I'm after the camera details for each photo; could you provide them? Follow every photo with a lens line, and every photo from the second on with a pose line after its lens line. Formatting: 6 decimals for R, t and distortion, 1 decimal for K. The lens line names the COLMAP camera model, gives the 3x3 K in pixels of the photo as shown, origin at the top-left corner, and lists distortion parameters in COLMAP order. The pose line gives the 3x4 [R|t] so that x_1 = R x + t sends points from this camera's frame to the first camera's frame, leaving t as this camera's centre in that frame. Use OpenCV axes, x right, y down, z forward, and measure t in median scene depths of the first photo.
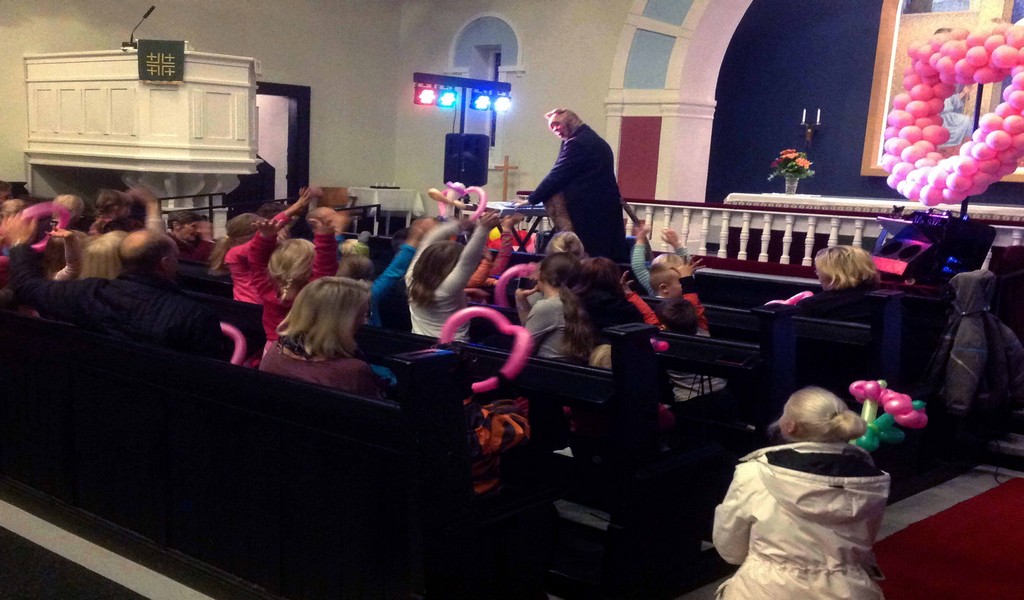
lens RADIAL K [[1164.4, 0, 516.0], [0, 1164.4, 390.6], [0, 0, 1]] dist [0.099389, -0.223743]
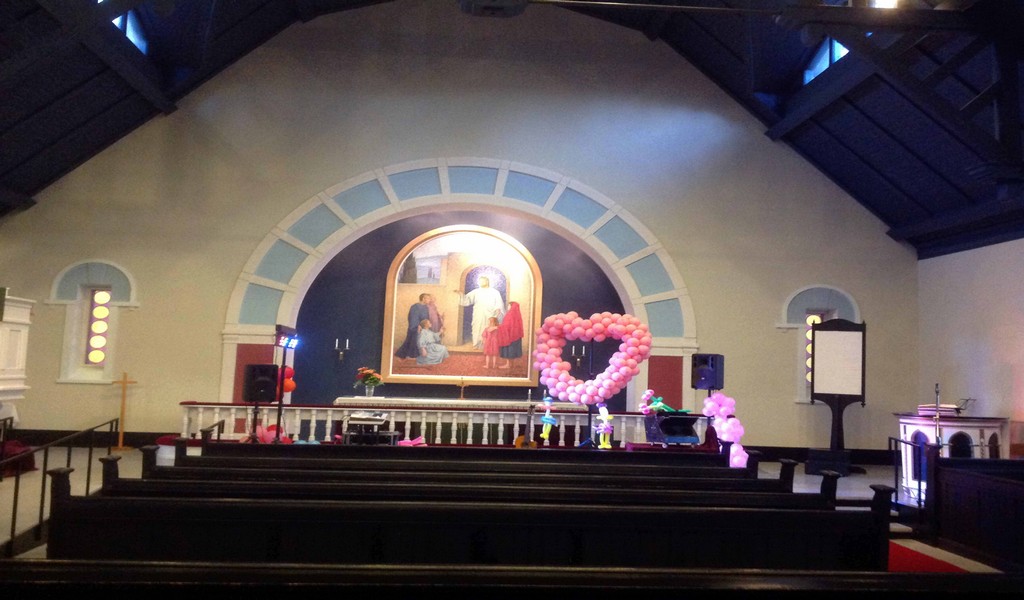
lens RADIAL K [[947.4, 0, 512.0], [0, 947.4, 300.0], [0, 0, 1]] dist [0.073512, -0.177353]
pose [[0.691220, 0.035670, 0.721763, -0.578600], [0.141208, 0.972860, -0.183312, -0.043851], [-0.708713, 0.228628, 0.667424, 0.034874]]
